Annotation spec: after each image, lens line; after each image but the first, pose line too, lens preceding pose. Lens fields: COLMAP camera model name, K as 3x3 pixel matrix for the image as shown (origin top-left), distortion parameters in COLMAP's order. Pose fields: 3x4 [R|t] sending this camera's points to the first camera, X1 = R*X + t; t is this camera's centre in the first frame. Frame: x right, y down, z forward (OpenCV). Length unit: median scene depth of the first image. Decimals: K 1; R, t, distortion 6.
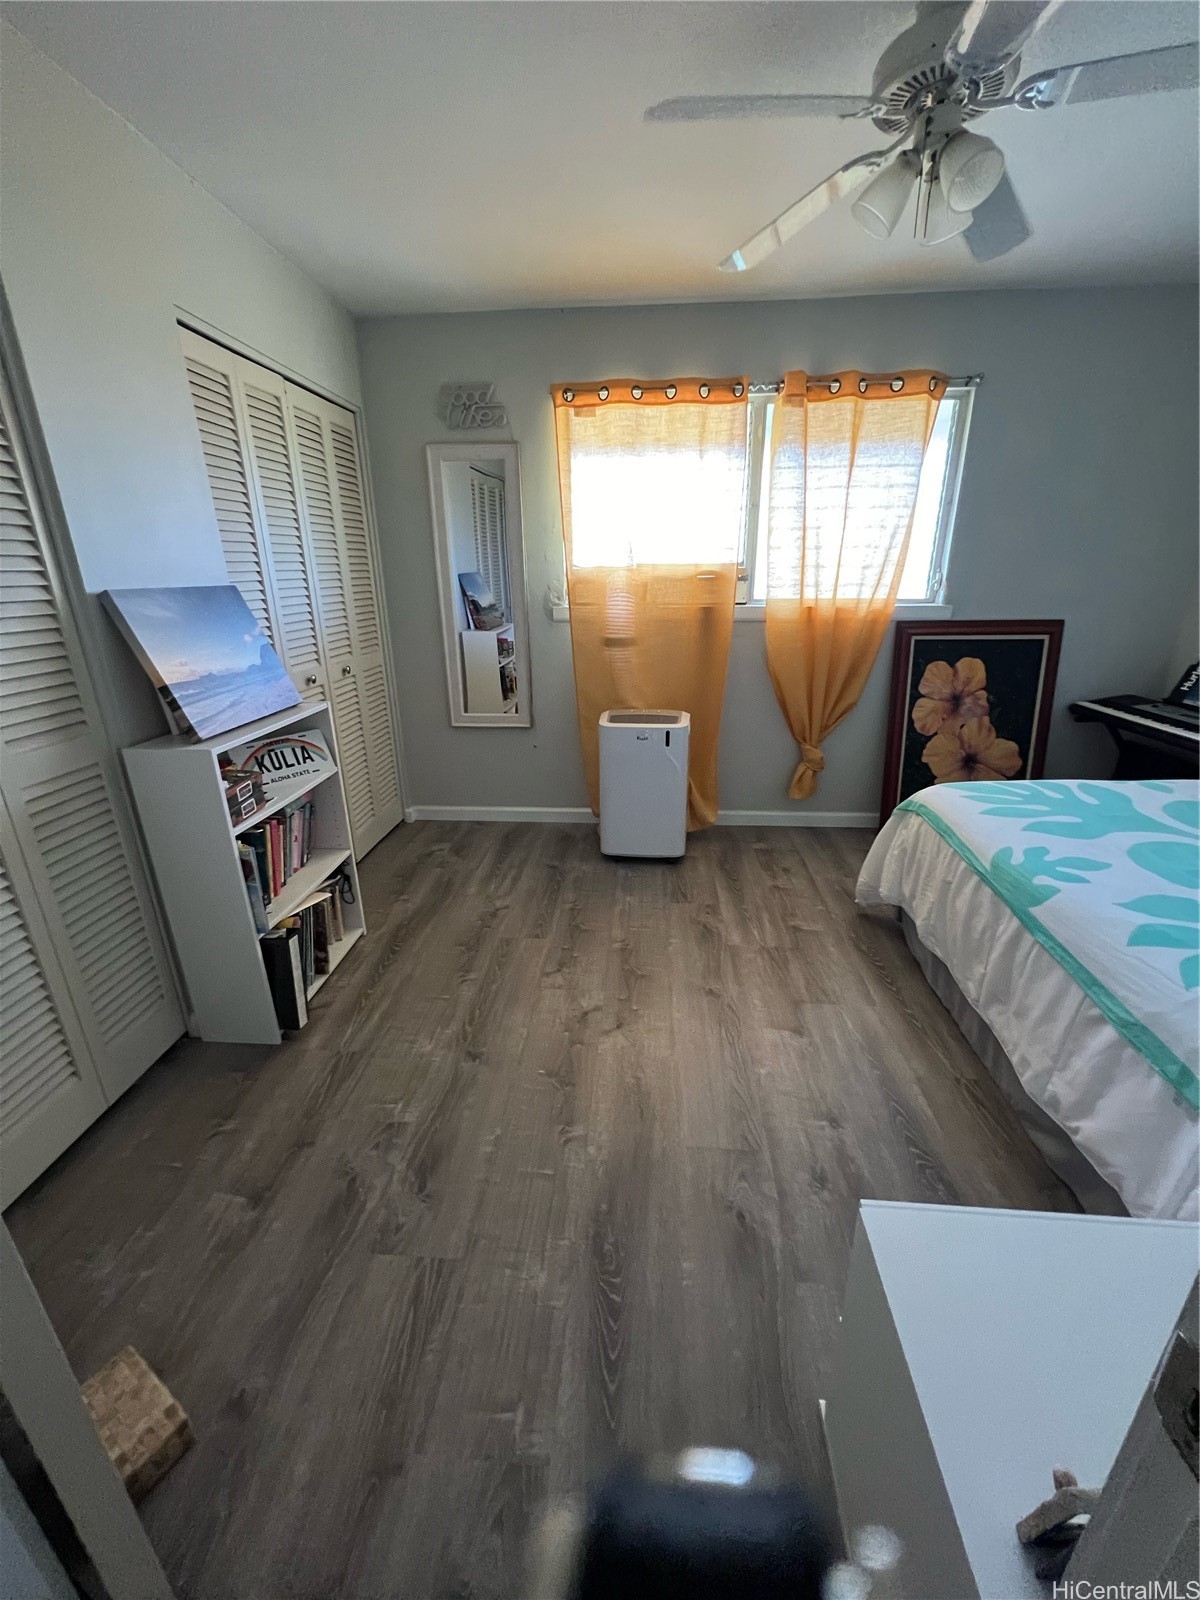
lens RADIAL K [[644.3, 0, 606.4], [0, 644.3, 800.2], [0, 0, 1]] dist [-0.000095, 0.000769]
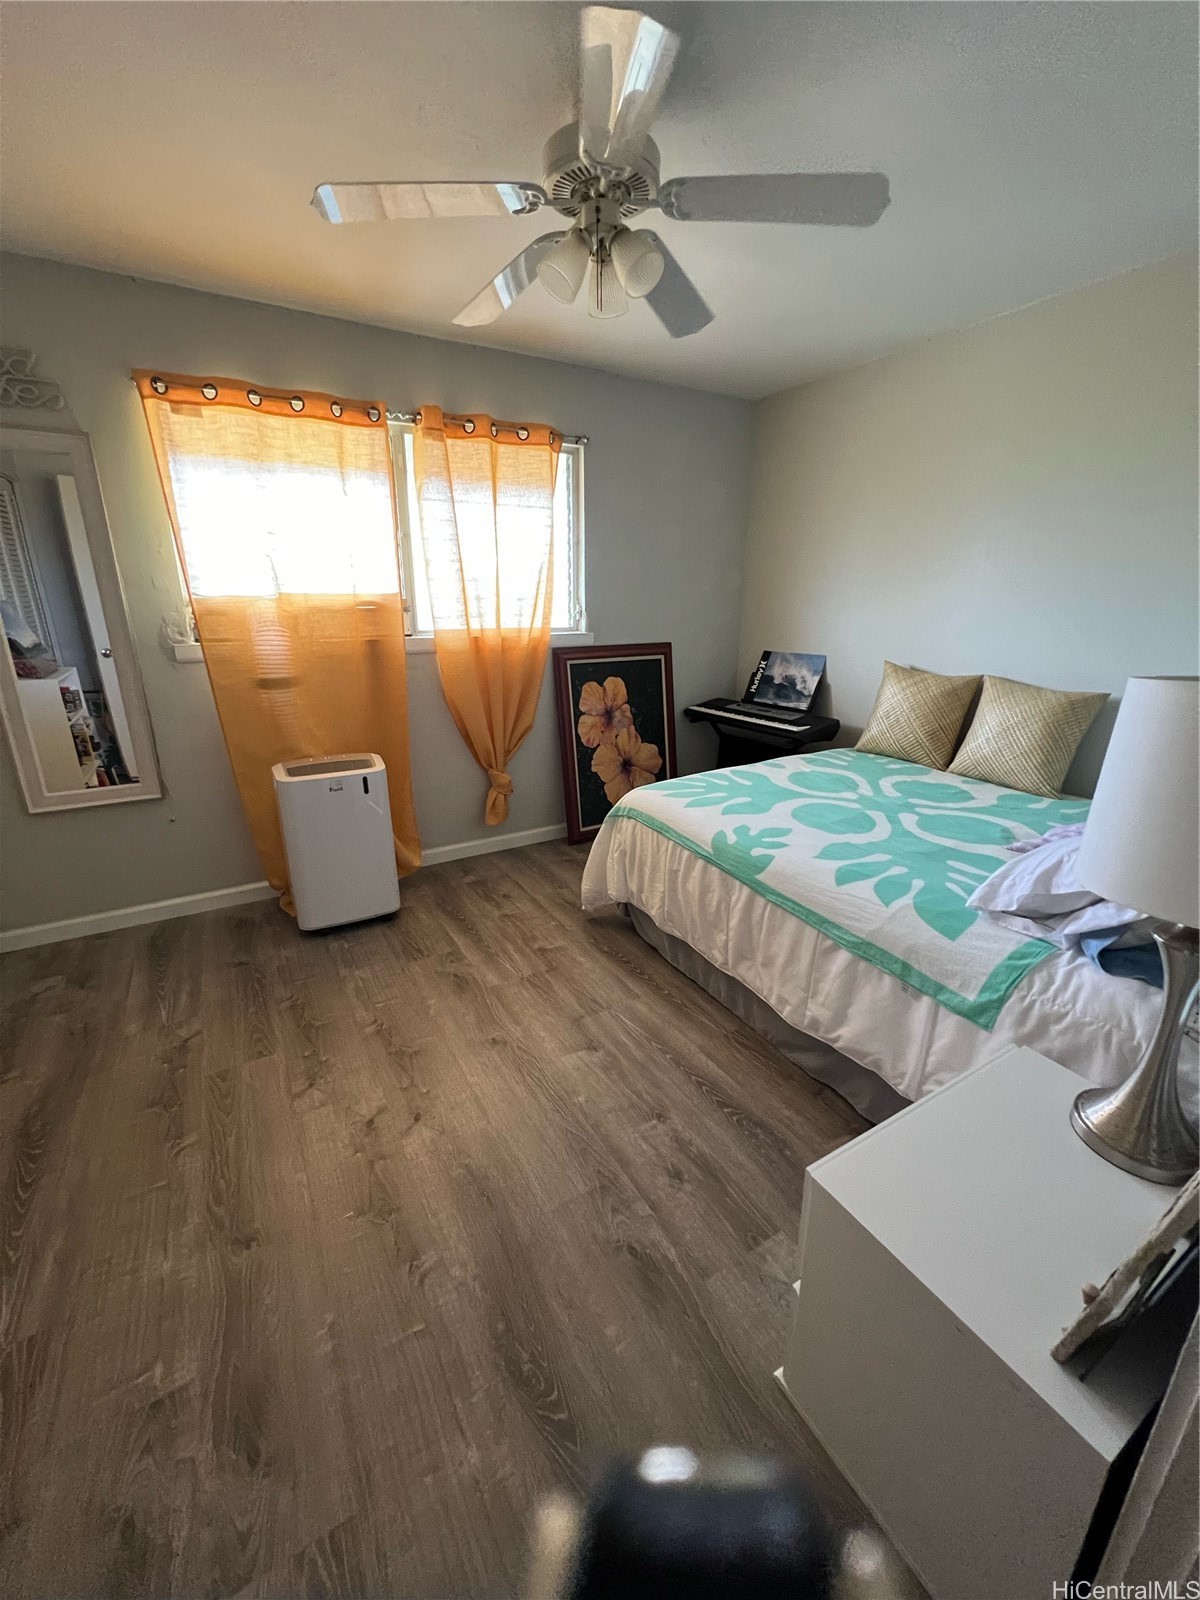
lens RADIAL K [[644.3, 0, 603.6], [0, 644.3, 799.2], [0, 0, 1]] dist [-0.000095, 0.000769]
pose [[0.819789, -0.162349, 0.549172, -0.133384], [0.186474, 0.982386, 0.012054, -0.026010], [-0.541455, 0.092524, 0.835623, 0.072741]]
